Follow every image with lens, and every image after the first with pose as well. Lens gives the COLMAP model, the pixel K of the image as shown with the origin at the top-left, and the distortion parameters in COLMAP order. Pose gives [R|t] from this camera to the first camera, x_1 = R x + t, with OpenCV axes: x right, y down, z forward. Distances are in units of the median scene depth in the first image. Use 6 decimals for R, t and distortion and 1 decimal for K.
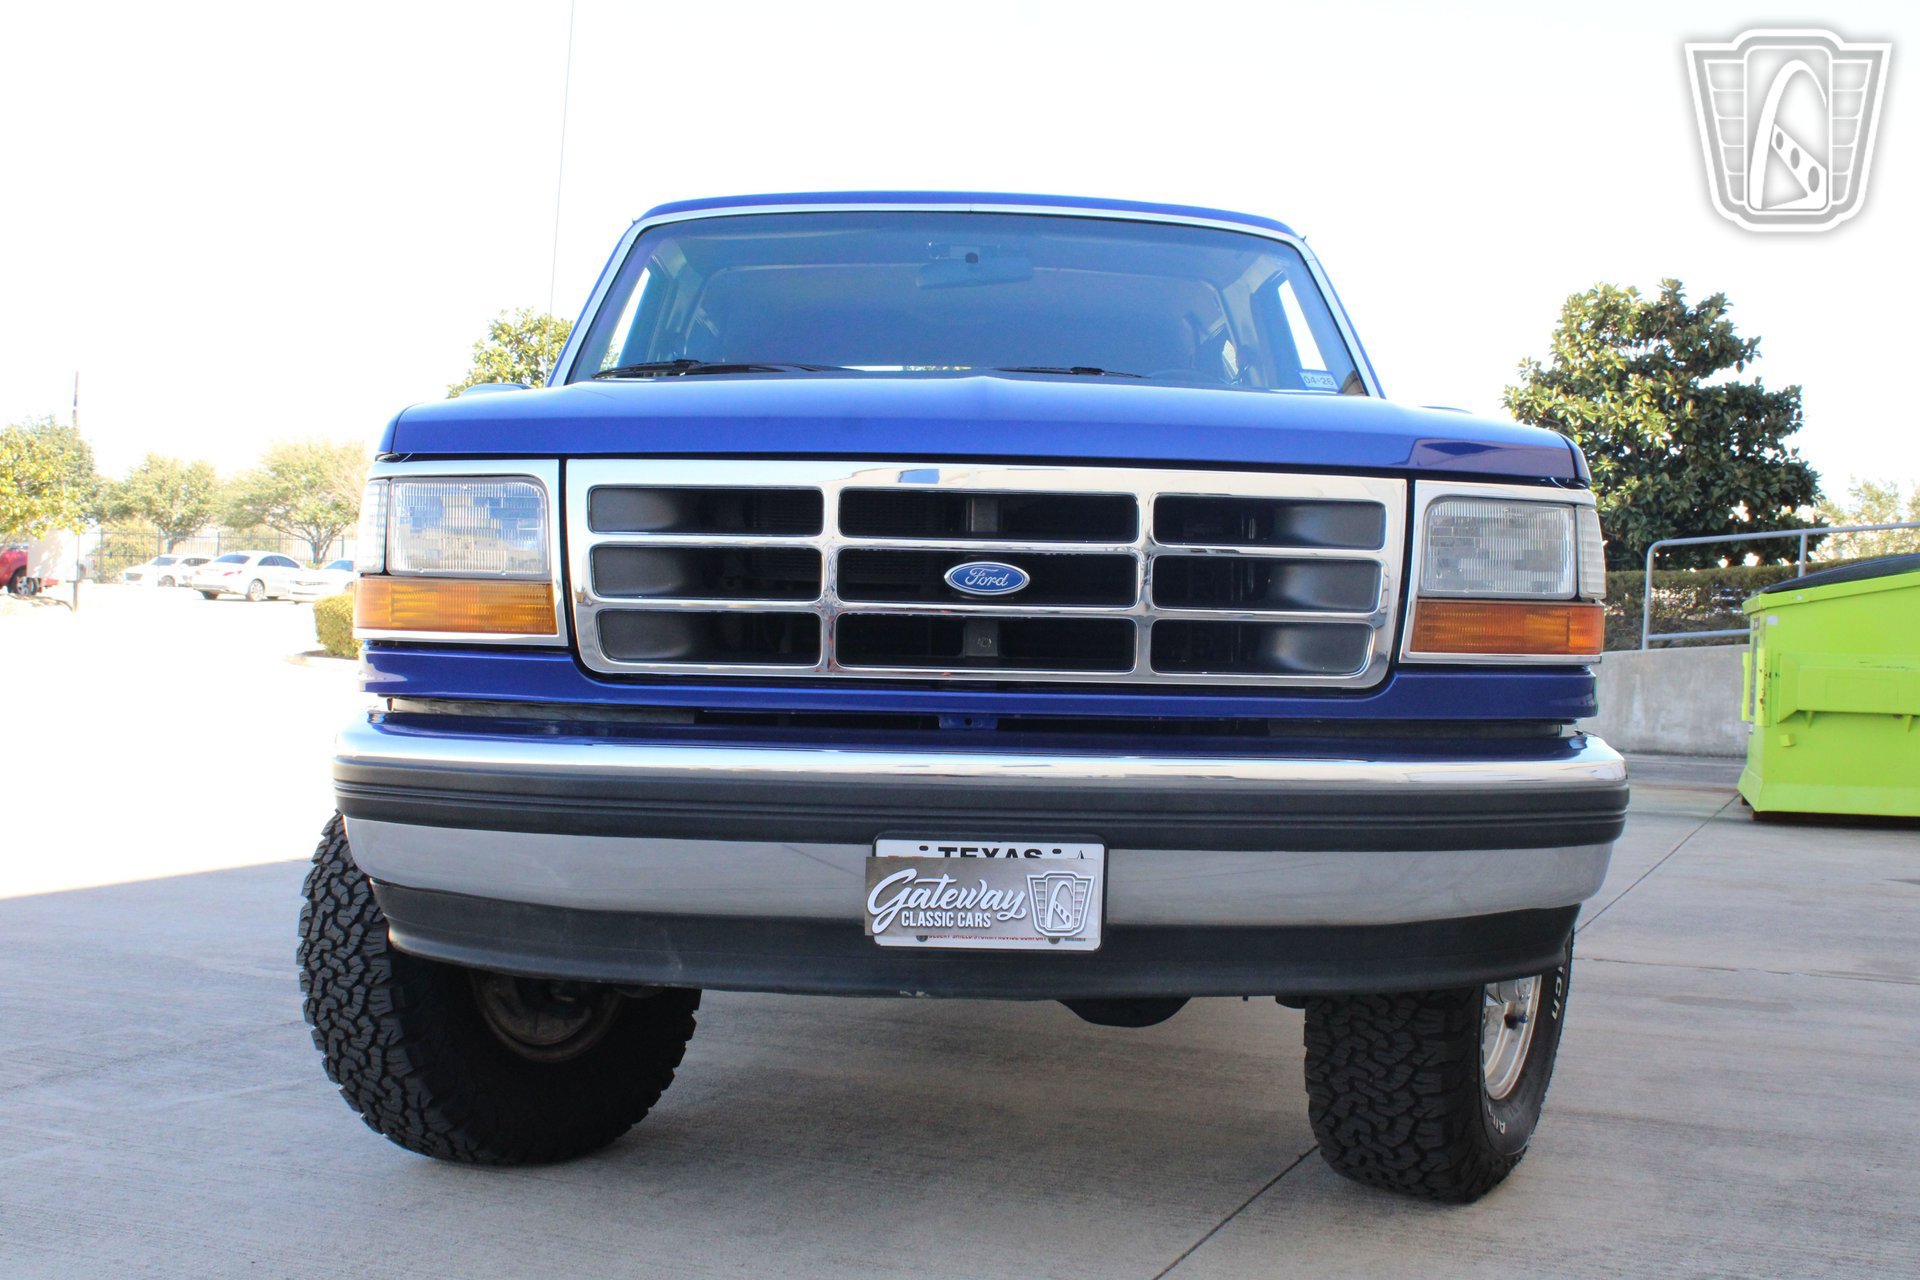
lens RADIAL K [[2231.7, 0, 965.1], [0, 2231.7, 648.6], [0, 0, 1]] dist [-0.121488, 0.182640]
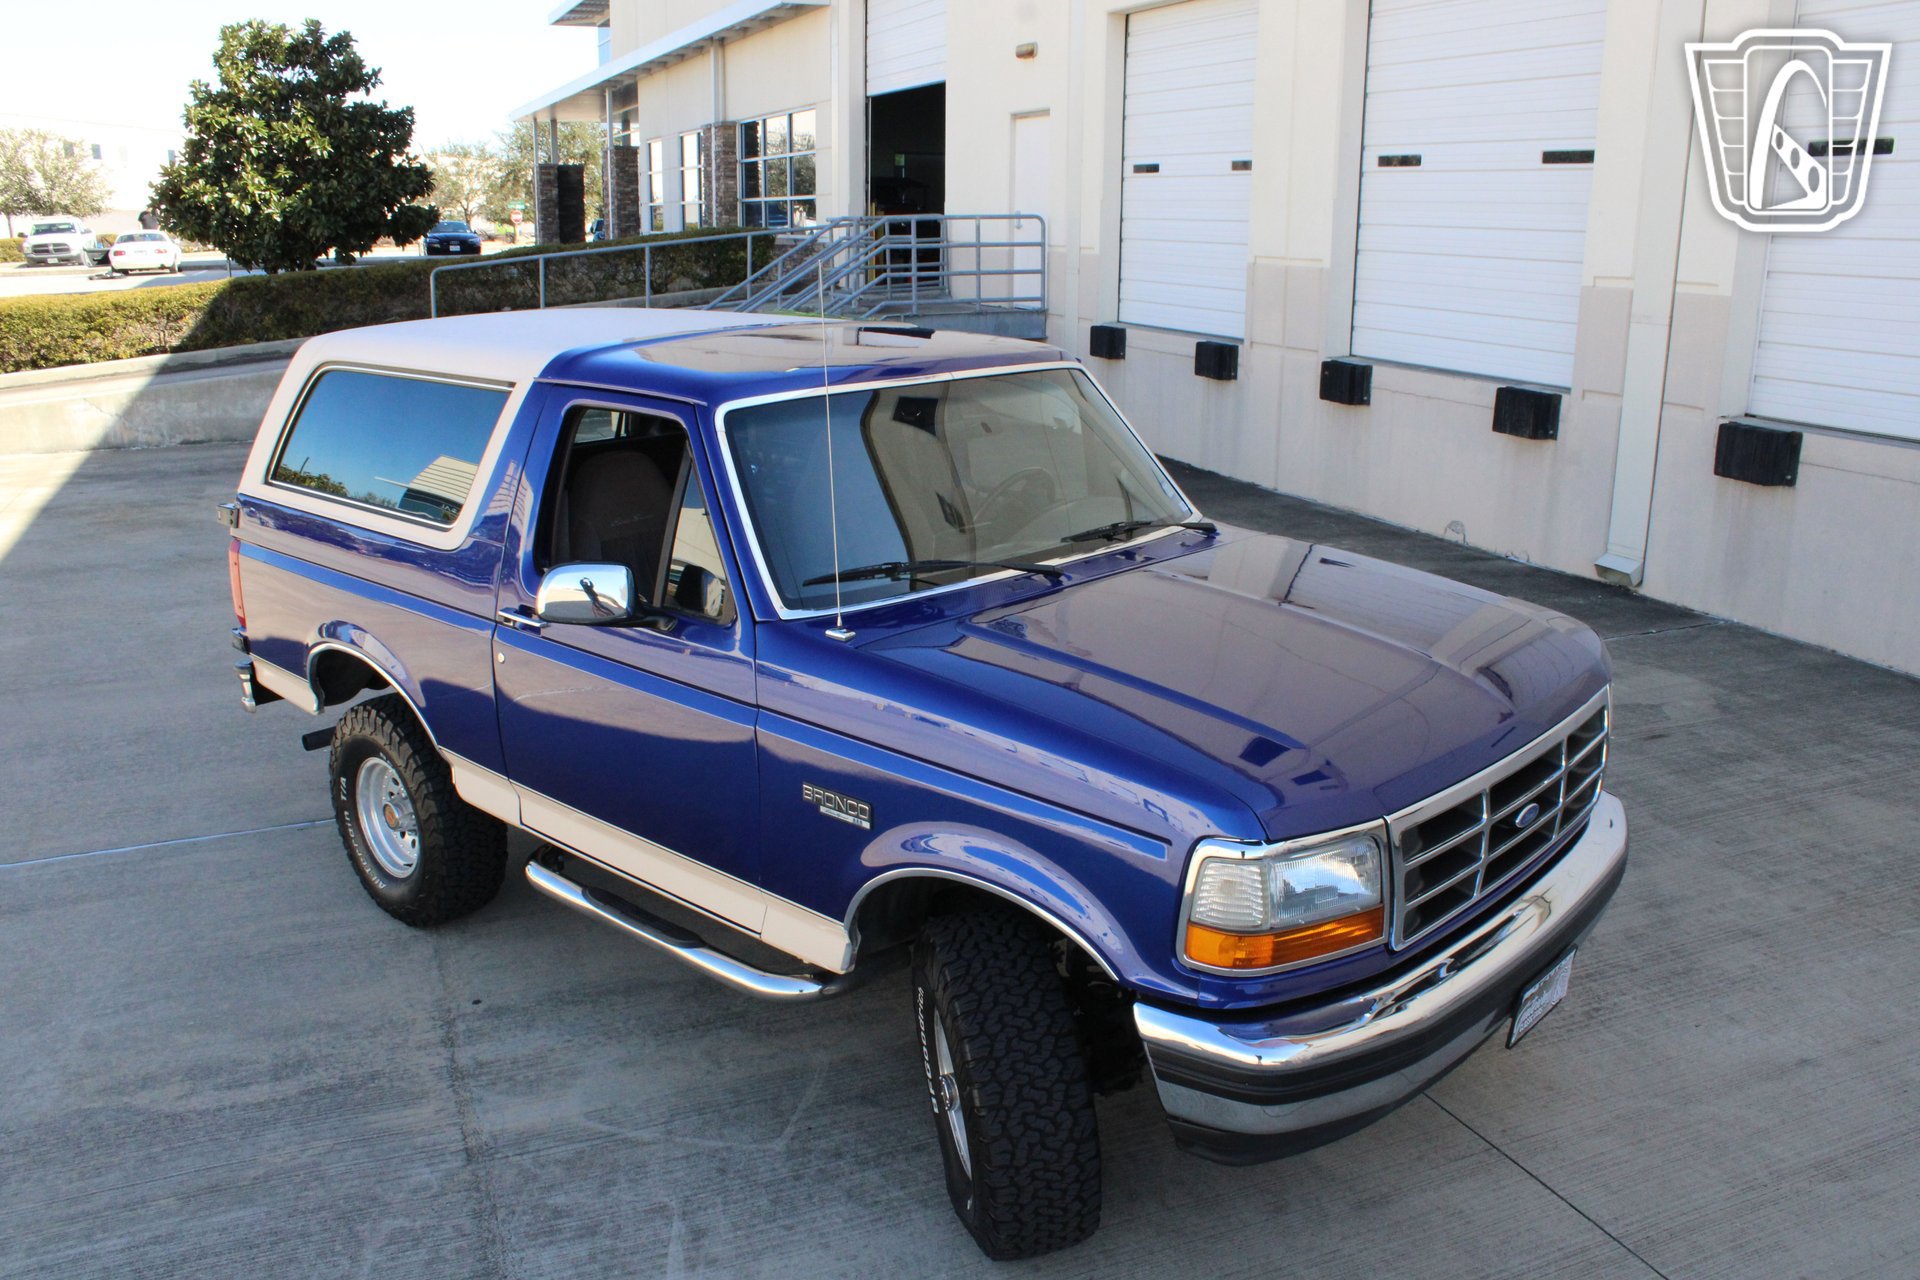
lens RADIAL K [[1613.4, 0, 972.2], [0, 1613.4, 664.4], [0, 0, 1]] dist [-0.175036, 0.158927]
pose [[0.679714, -0.223926, 0.698460, -0.779671], [0.021925, 0.958036, 0.285809, -0.354606], [-0.733150, -0.178954, 0.656100, 0.422224]]
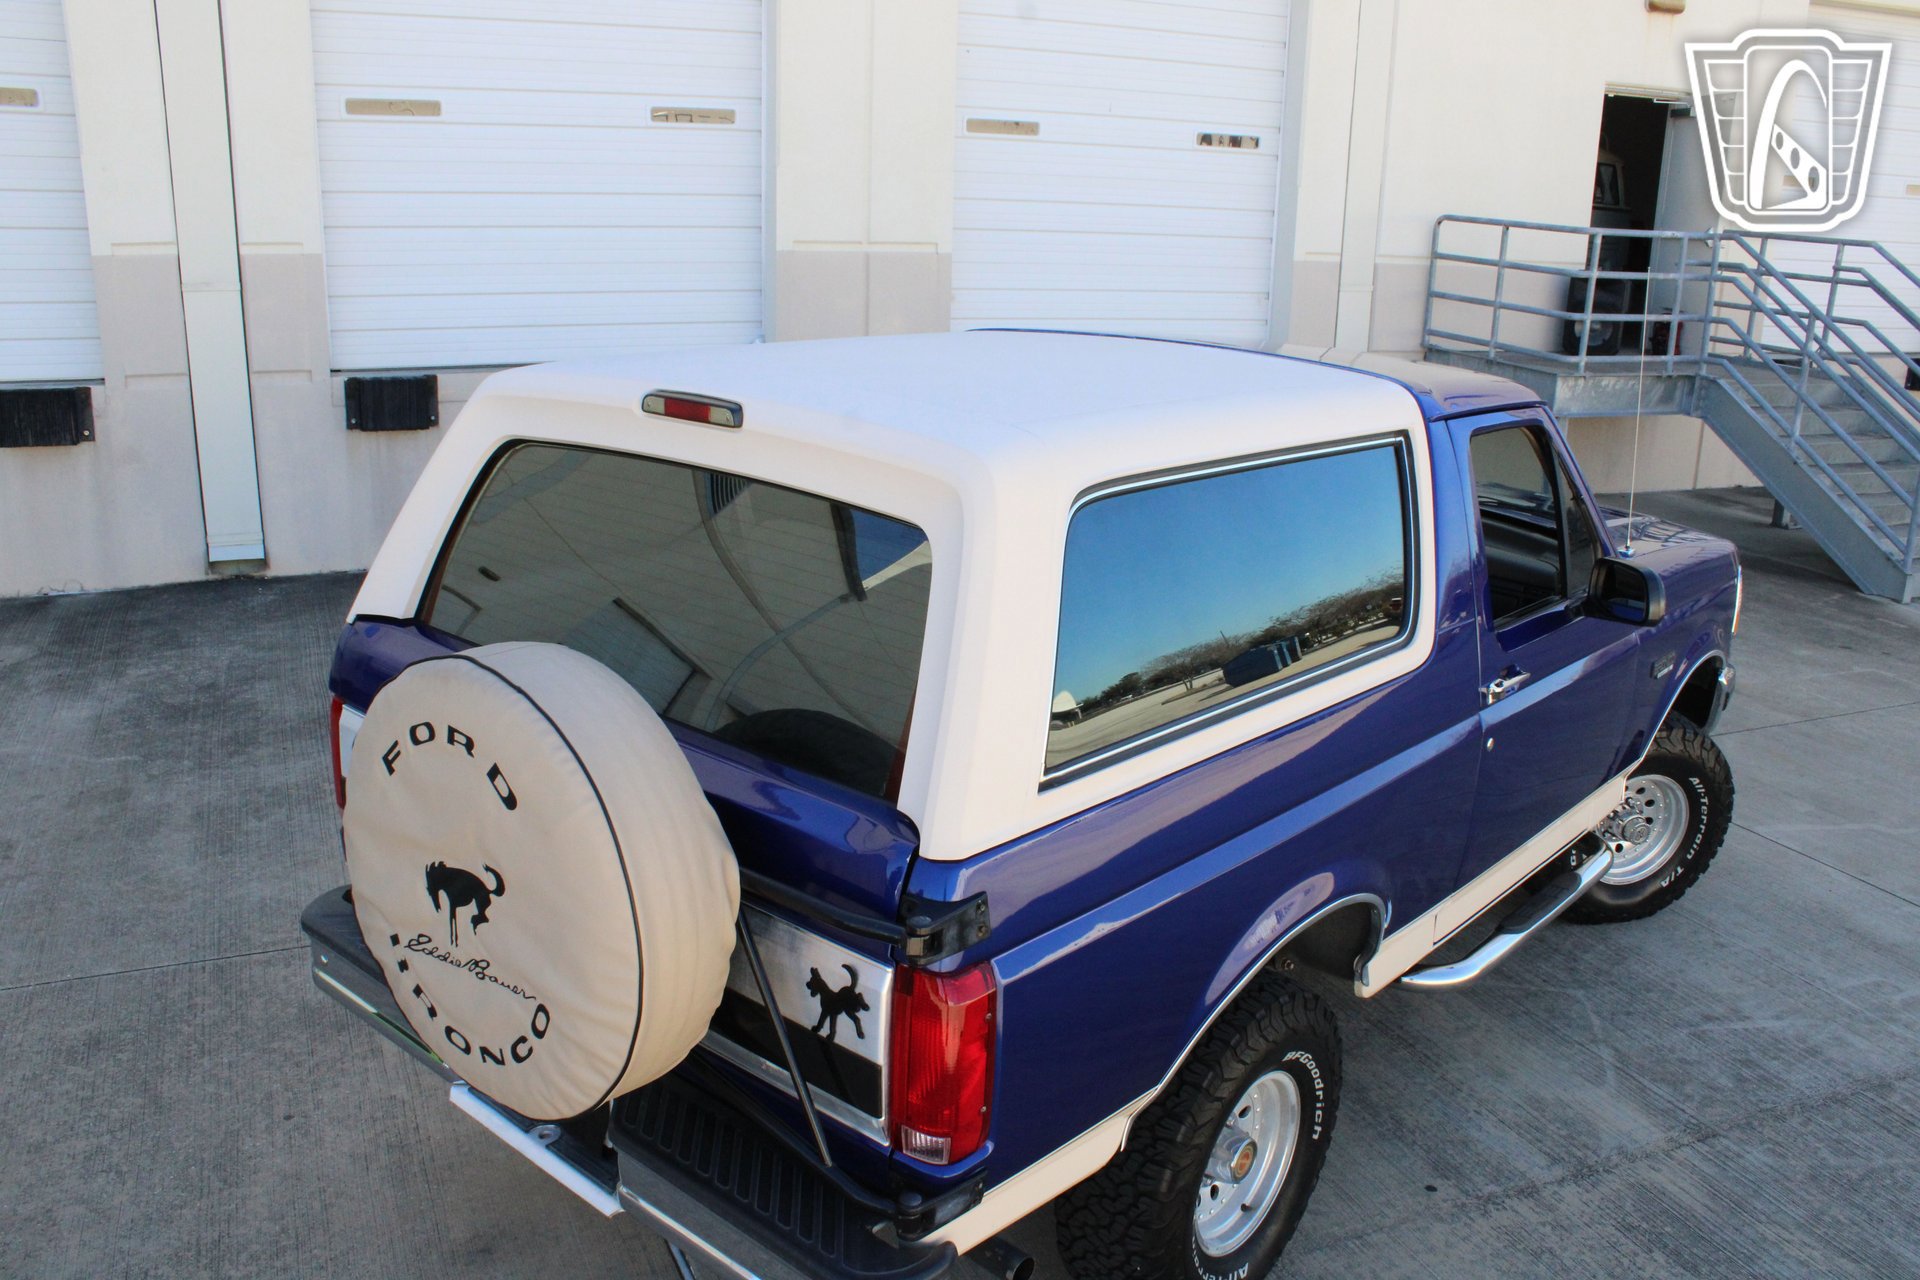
lens RADIAL K [[1594.2, 0, 973.6], [0, 1594.2, 688.5], [0, 0, 1]] dist [-0.188691, 0.158701]
pose [[-0.743120, -0.247373, 0.621755, -0.567148], [-0.043645, 0.945100, 0.323855, -0.361120], [-0.667733, 0.213526, -0.713120, 2.195573]]
